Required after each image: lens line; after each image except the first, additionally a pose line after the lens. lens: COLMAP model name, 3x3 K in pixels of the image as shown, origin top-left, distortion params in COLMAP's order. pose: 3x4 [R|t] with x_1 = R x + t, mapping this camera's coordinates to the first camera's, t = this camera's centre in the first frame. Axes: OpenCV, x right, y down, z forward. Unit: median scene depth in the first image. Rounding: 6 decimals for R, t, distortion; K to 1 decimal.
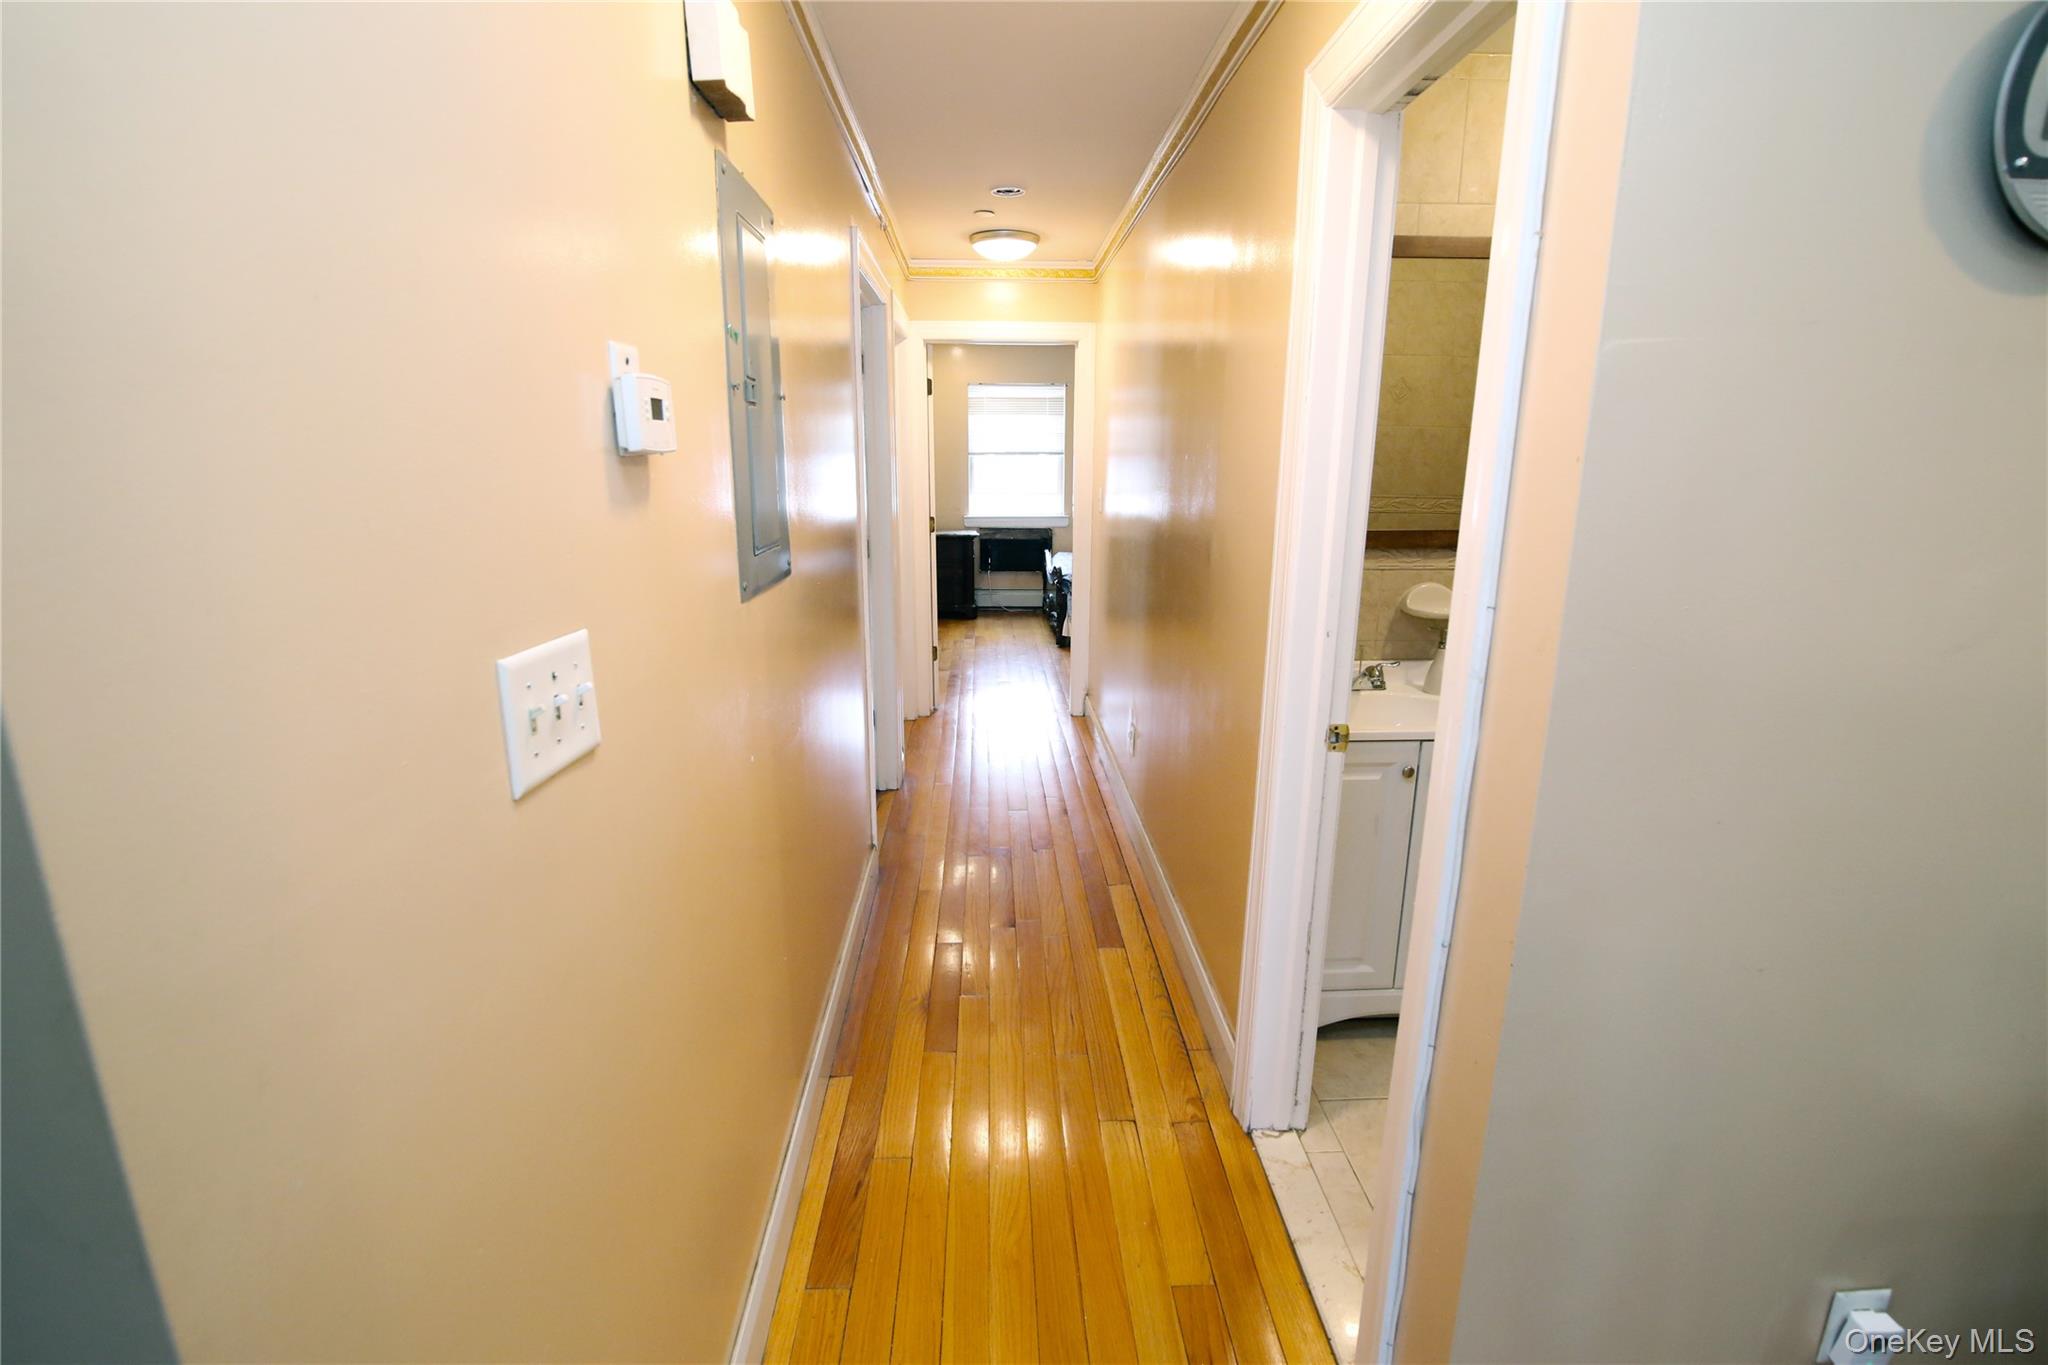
lens RADIAL K [[925.9, 0, 1022.3], [0, 925.9, 684.0], [0, 0, 1]] dist [-0.027056, -0.000705]
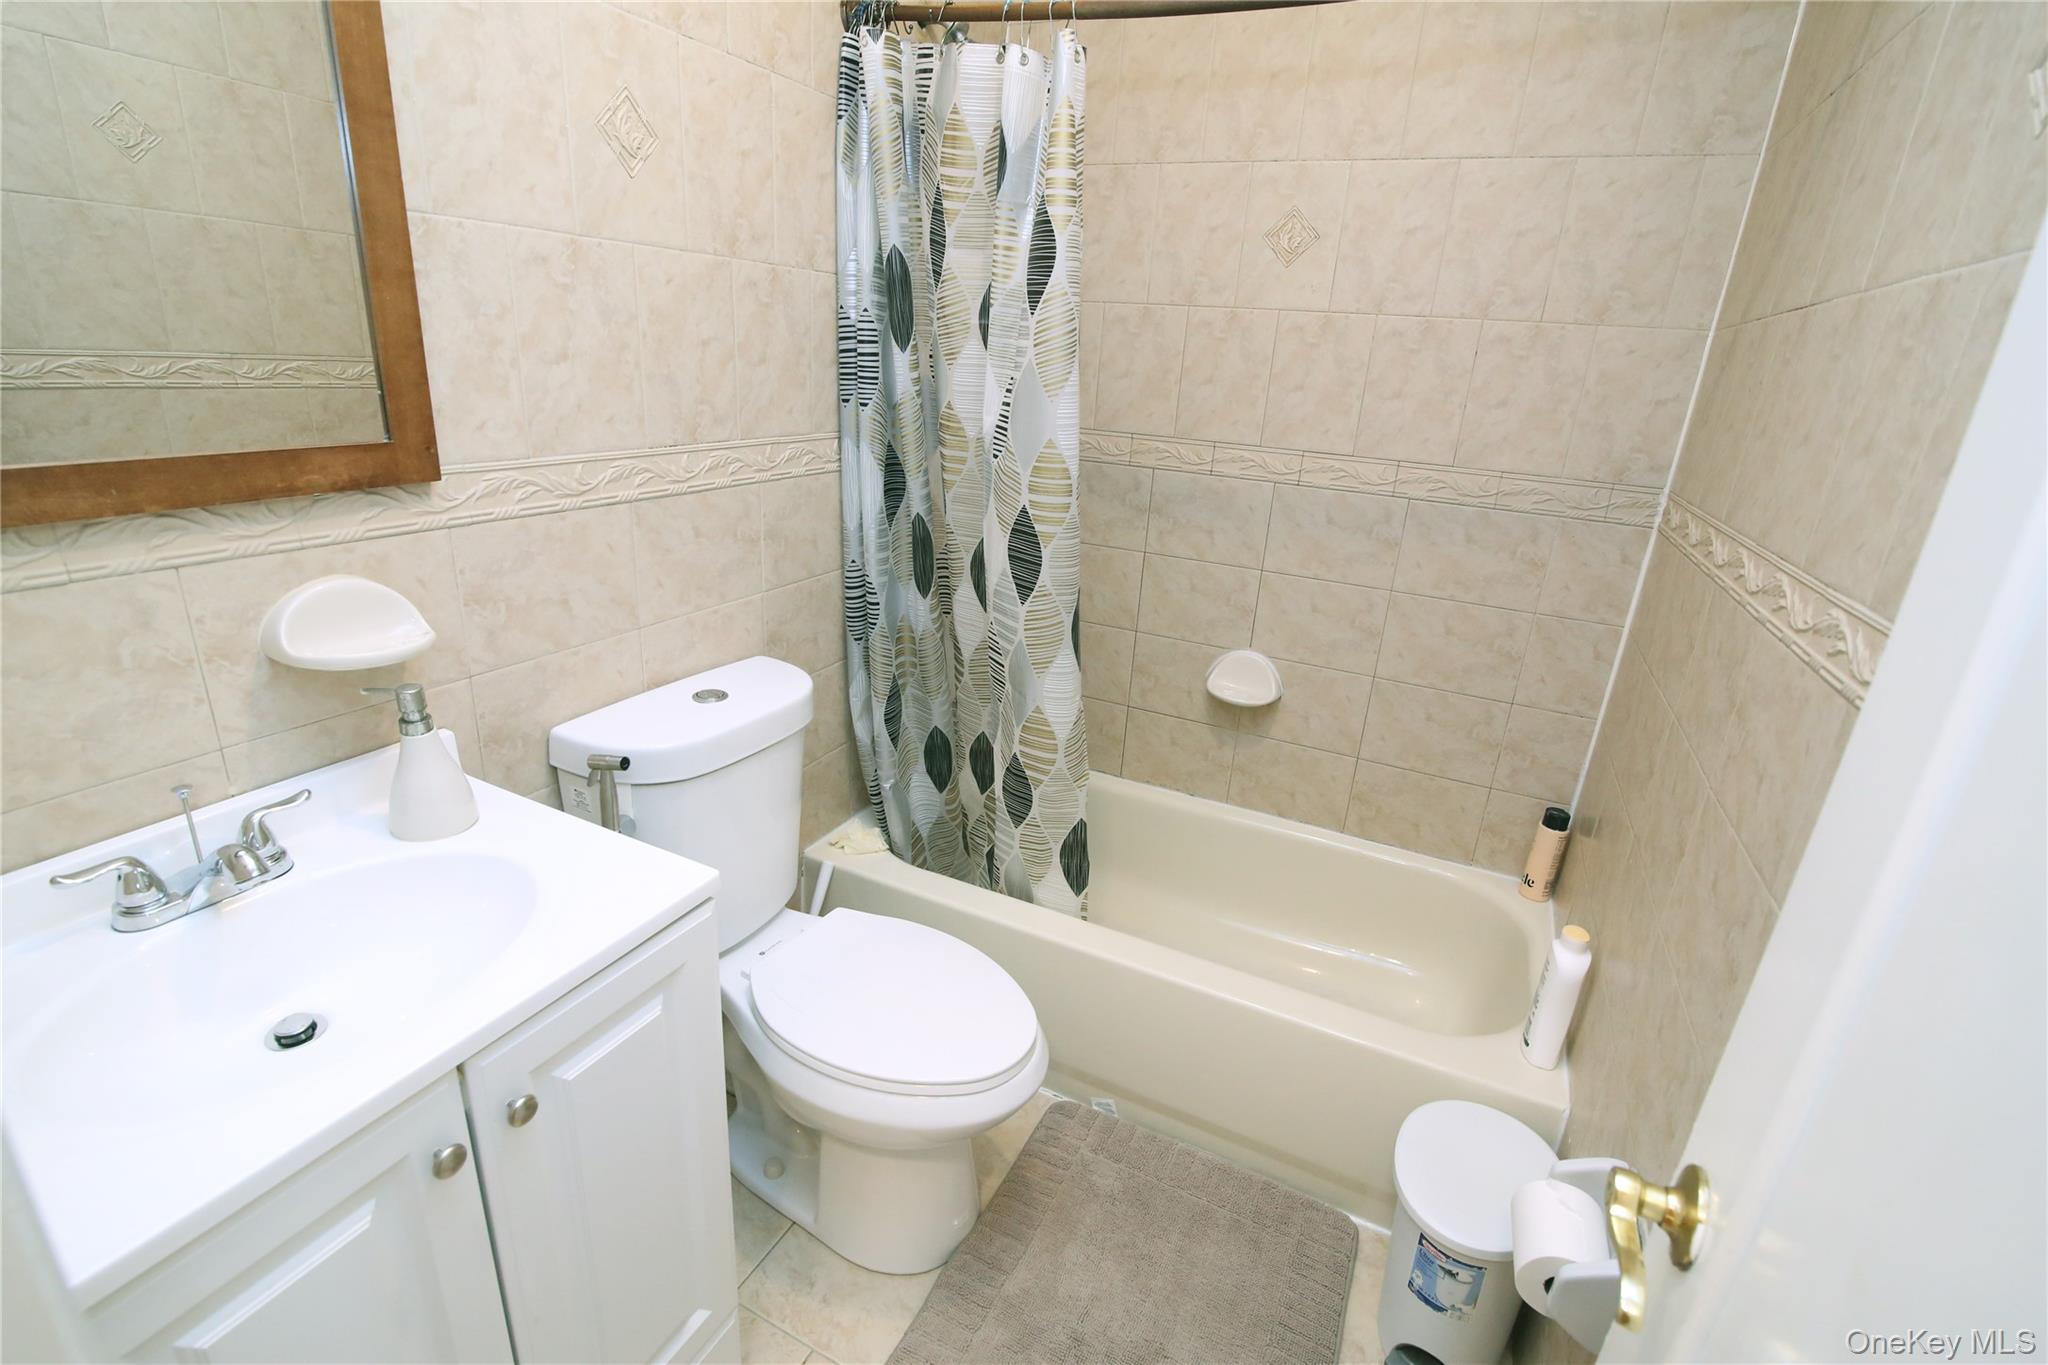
lens RADIAL K [[925.9, 0, 1020.8], [0, 925.9, 685.7], [0, 0, 1]] dist [-0.027056, -0.000705]
pose [[0.471983, -0.276393, 0.837161, 0.239044], [0.149319, 0.960928, 0.233070, -0.115027], [-0.868871, 0.014999, 0.494812, 0.539435]]
